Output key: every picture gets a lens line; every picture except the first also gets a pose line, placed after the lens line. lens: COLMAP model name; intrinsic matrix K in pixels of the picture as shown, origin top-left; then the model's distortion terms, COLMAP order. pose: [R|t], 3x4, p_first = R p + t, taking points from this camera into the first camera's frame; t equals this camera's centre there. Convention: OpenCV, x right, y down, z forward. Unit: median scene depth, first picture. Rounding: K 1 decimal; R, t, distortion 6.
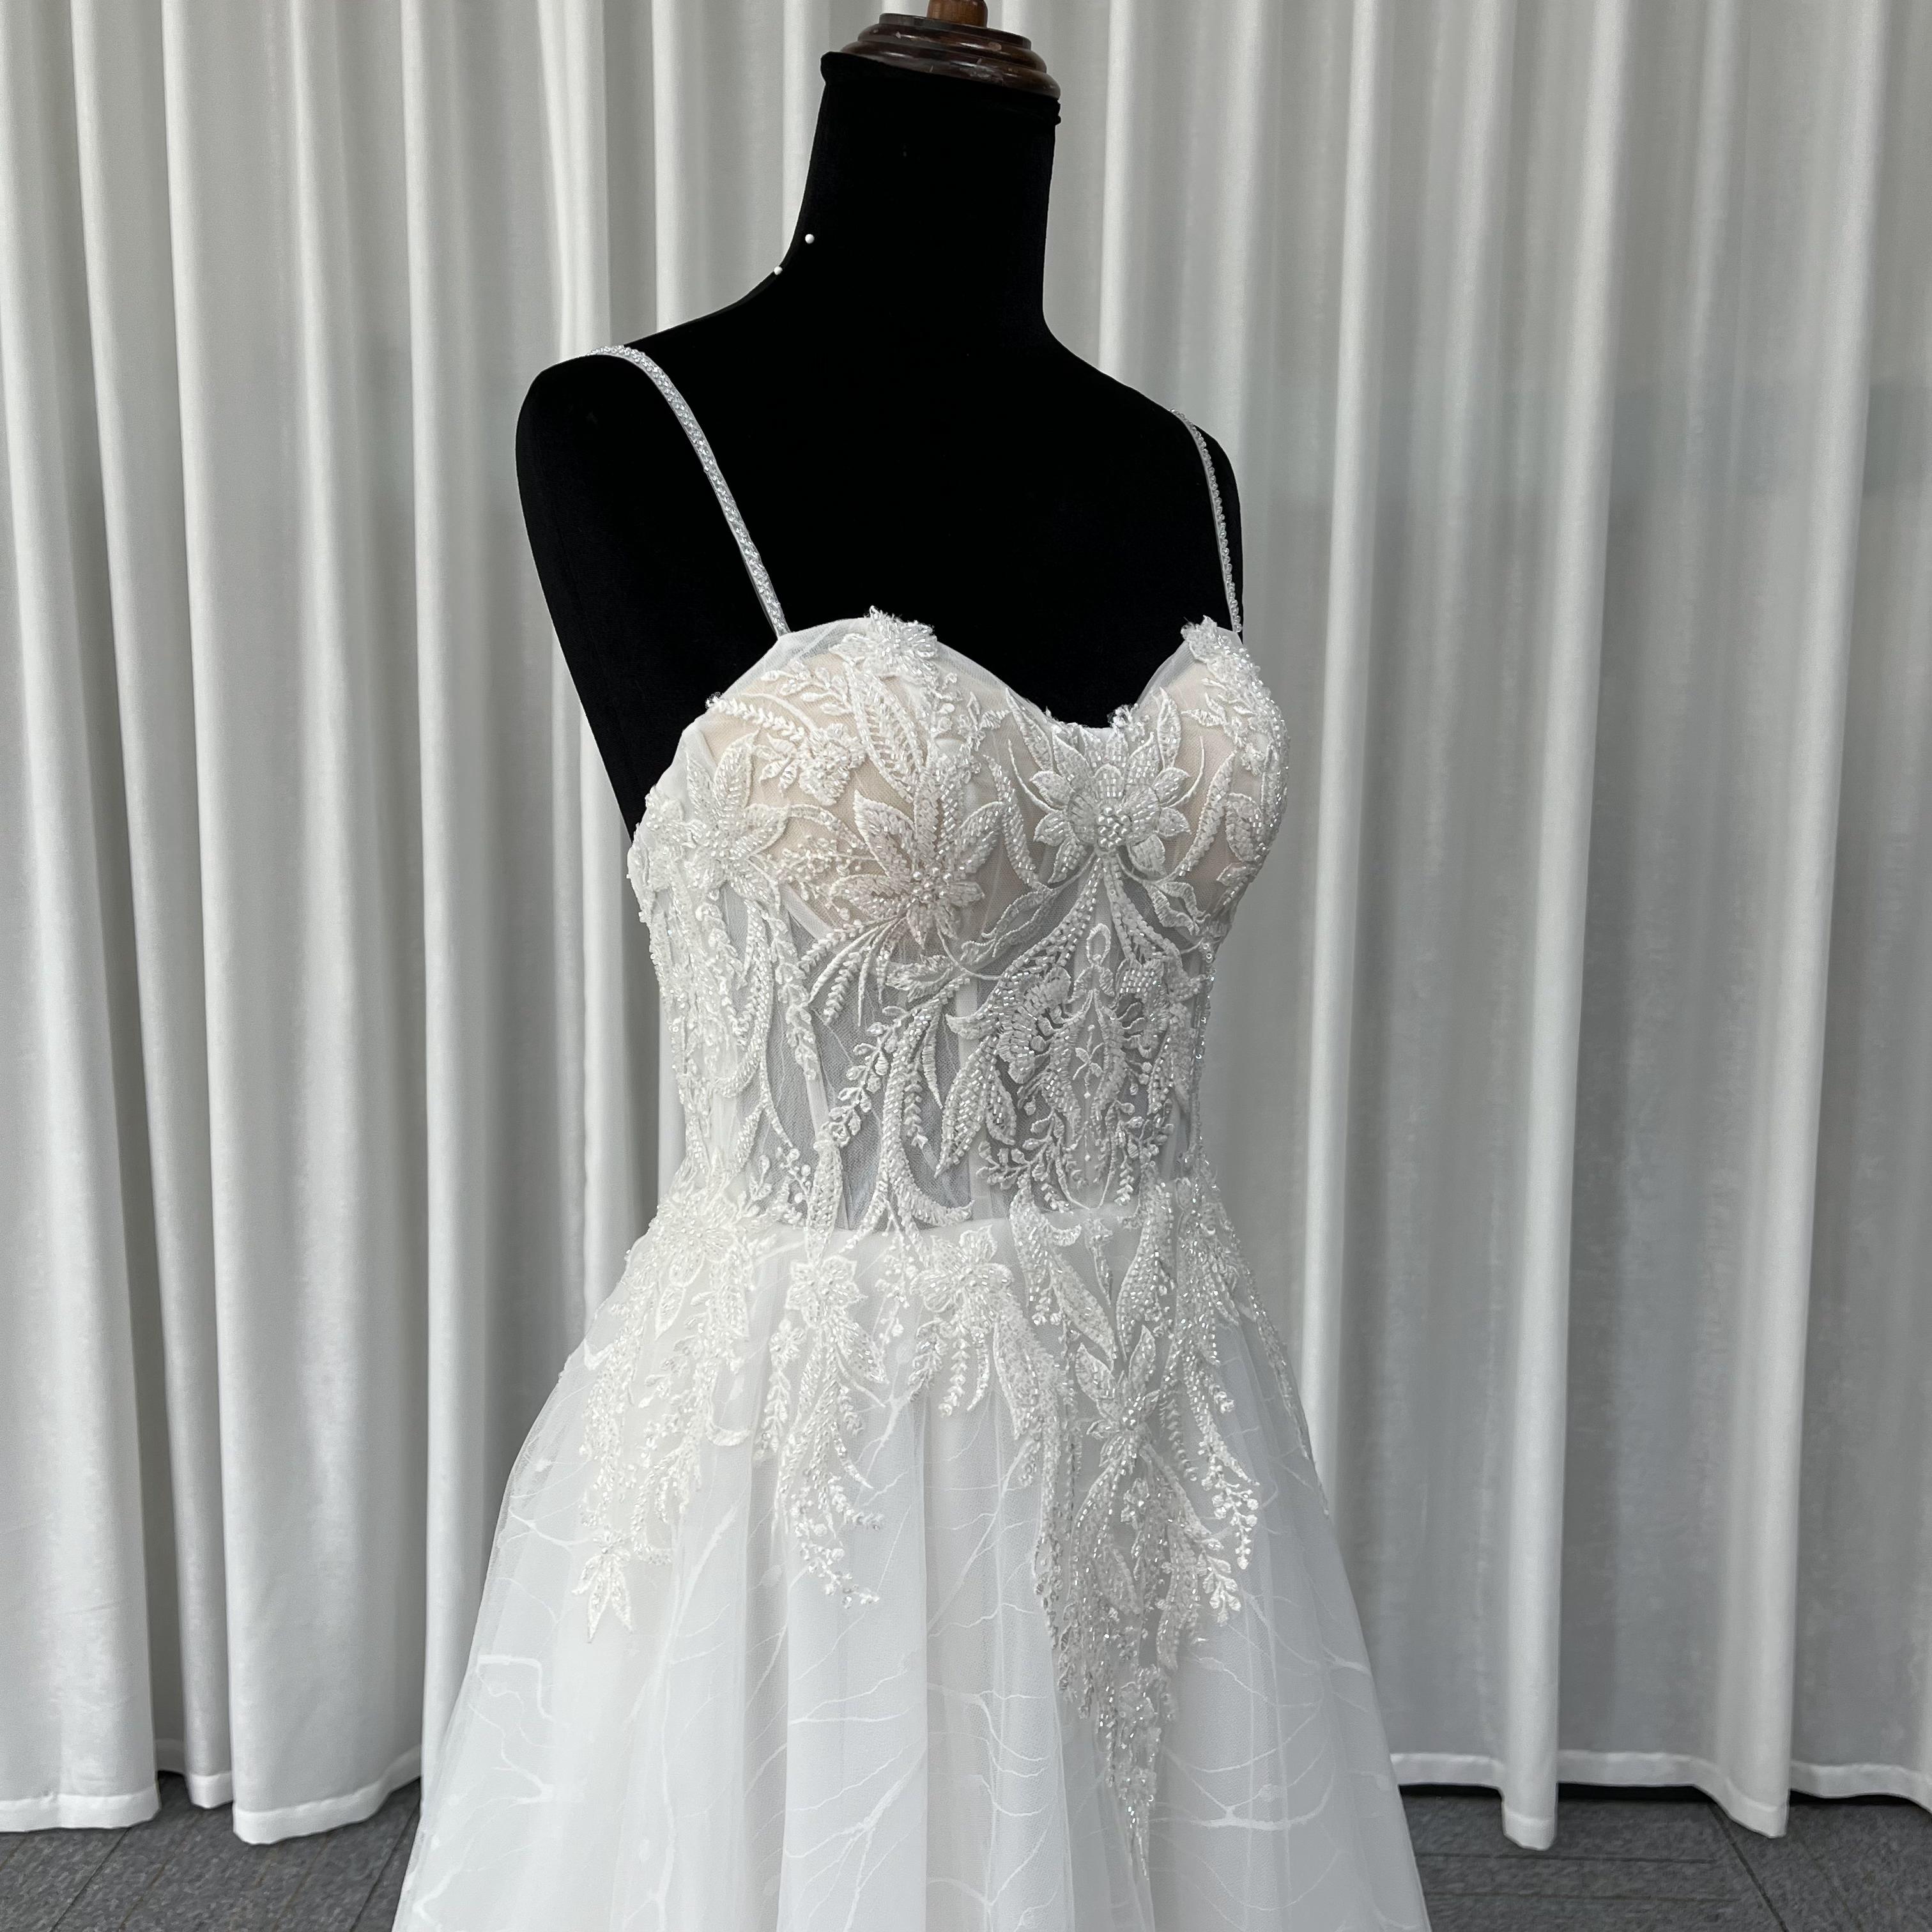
lens RADIAL K [[2001.5, 0, 966.0], [0, 2001.5, 981.1], [0, 0, 1]] dist [0.056850, 0.000000]
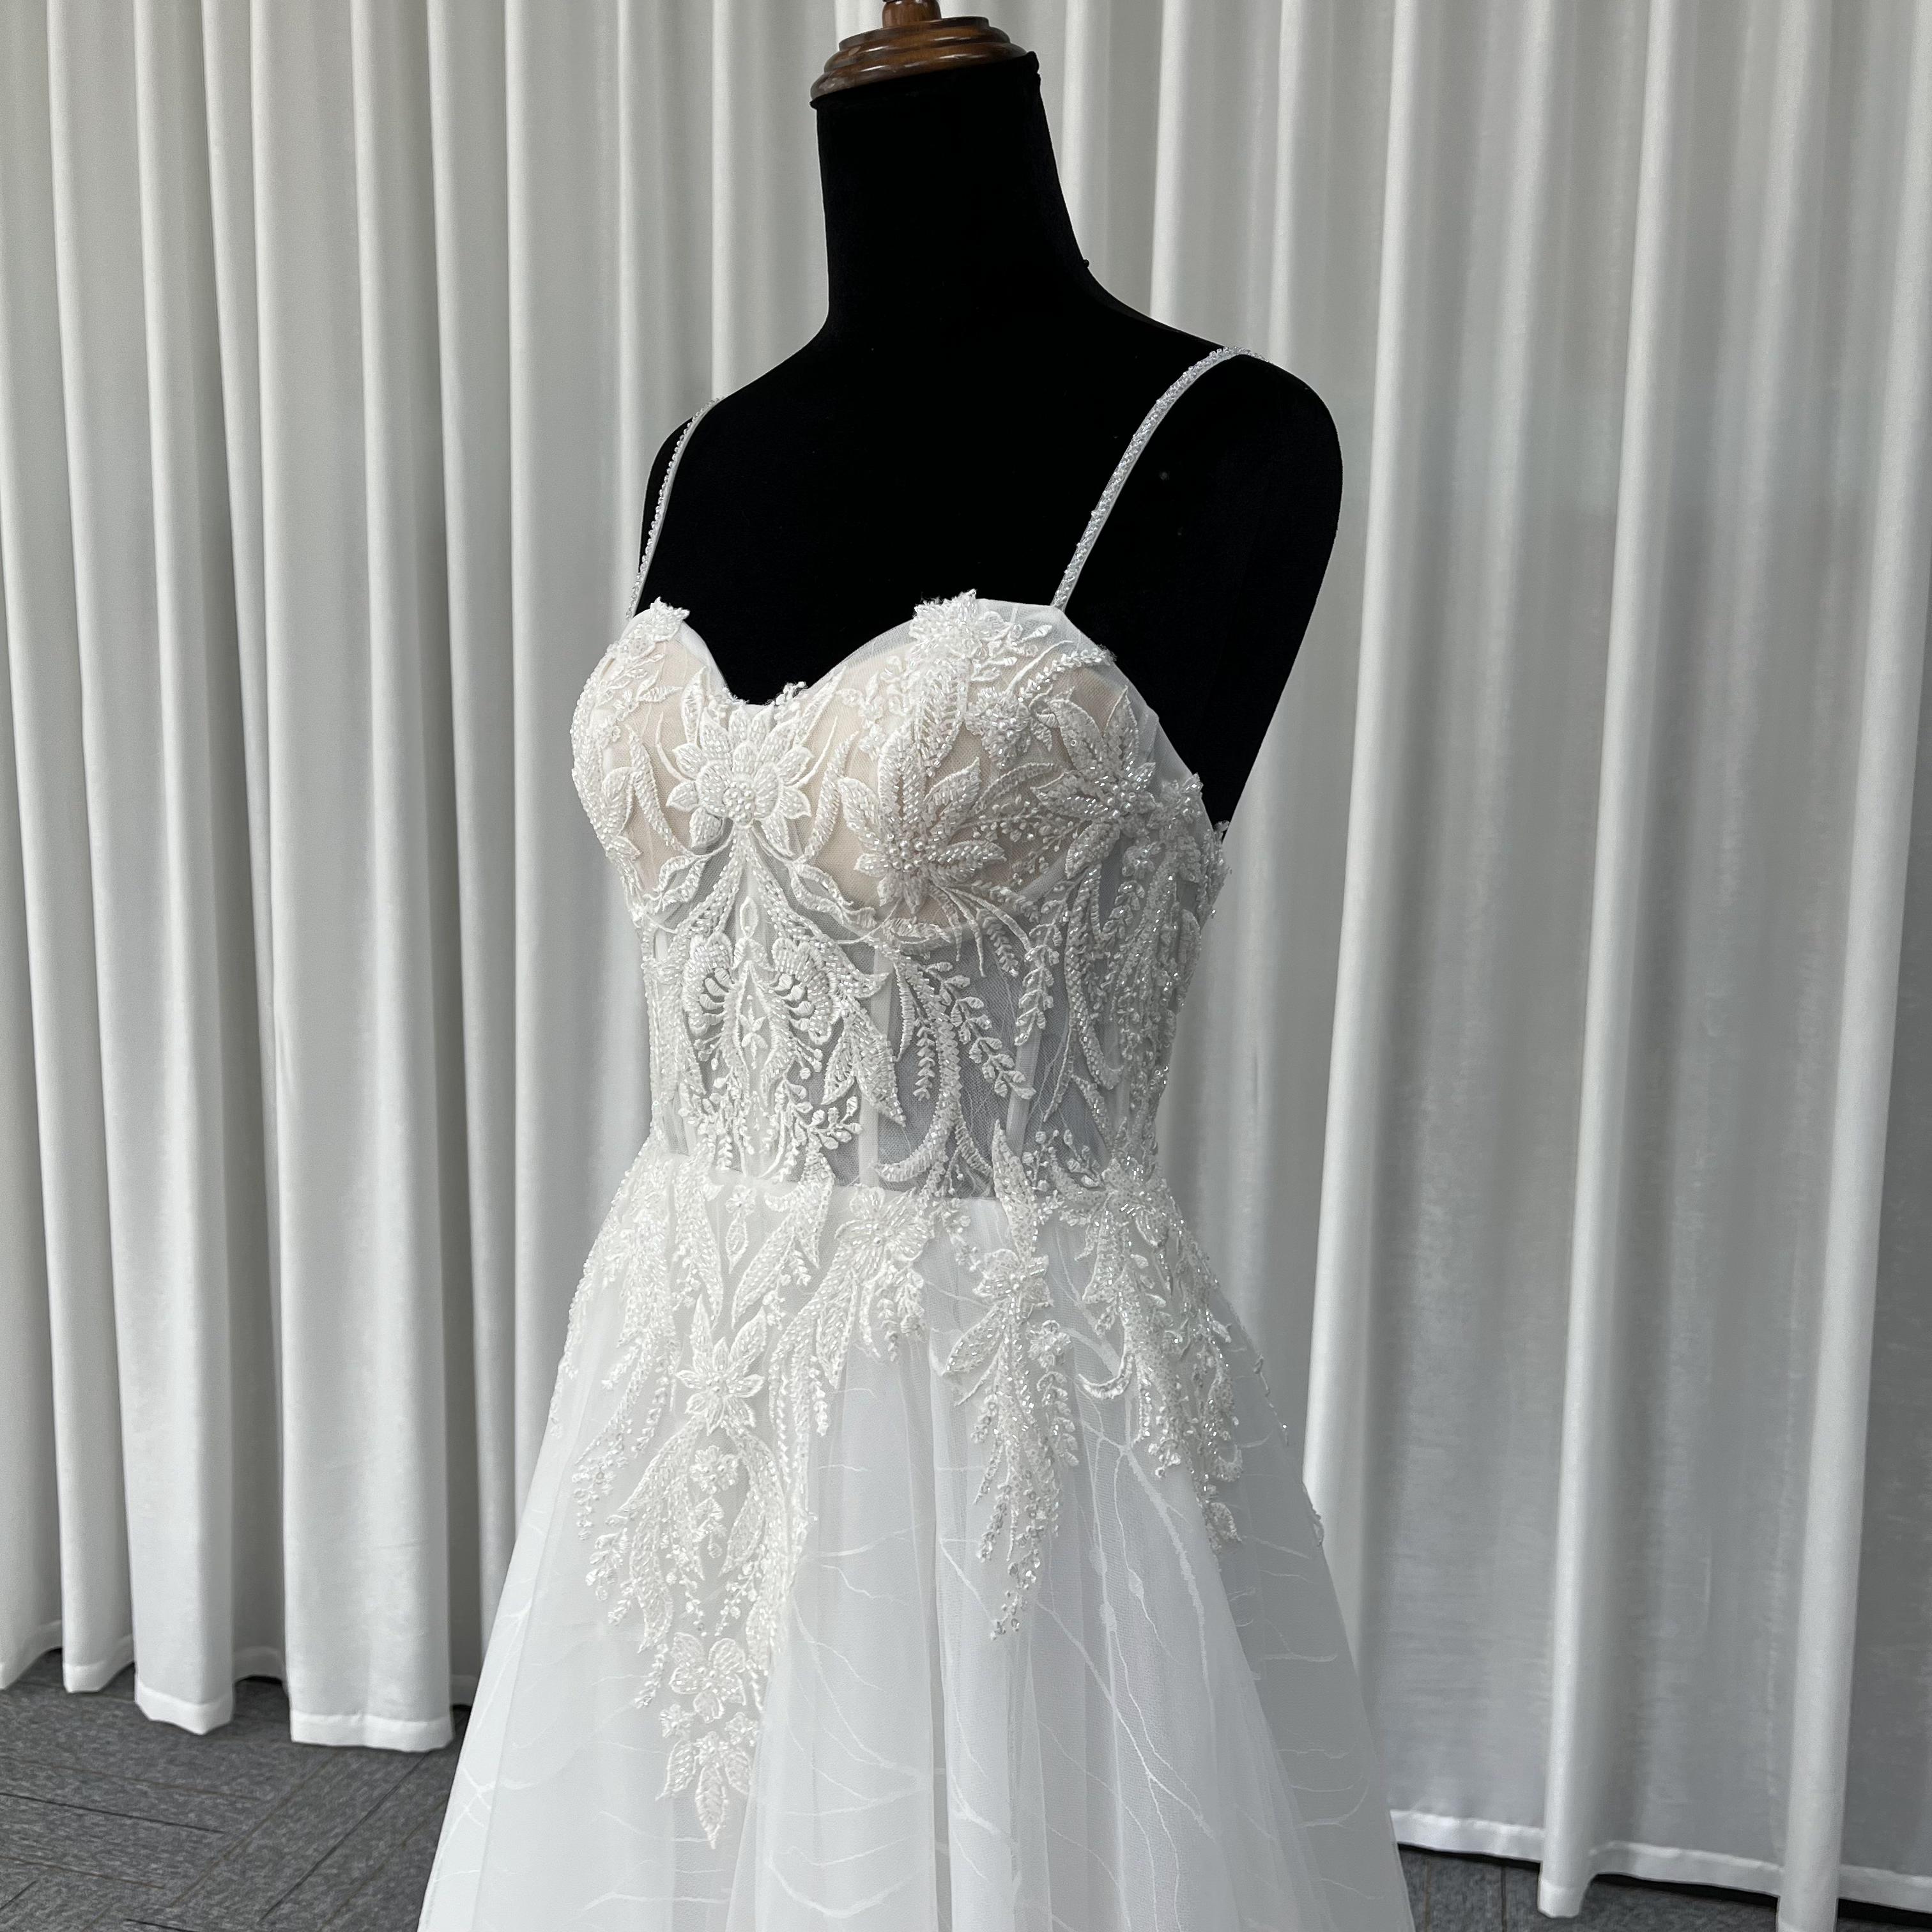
lens RADIAL K [[1967.7, 0, 976.1], [0, 1967.7, 960.6], [0, 0, 1]] dist [0.038492, 0.000000]
pose [[0.321978, 0.120154, -0.939092, 1.051847], [-0.155575, 0.985145, 0.072706, -0.087632], [0.933877, 0.122689, 0.335888, 0.775450]]
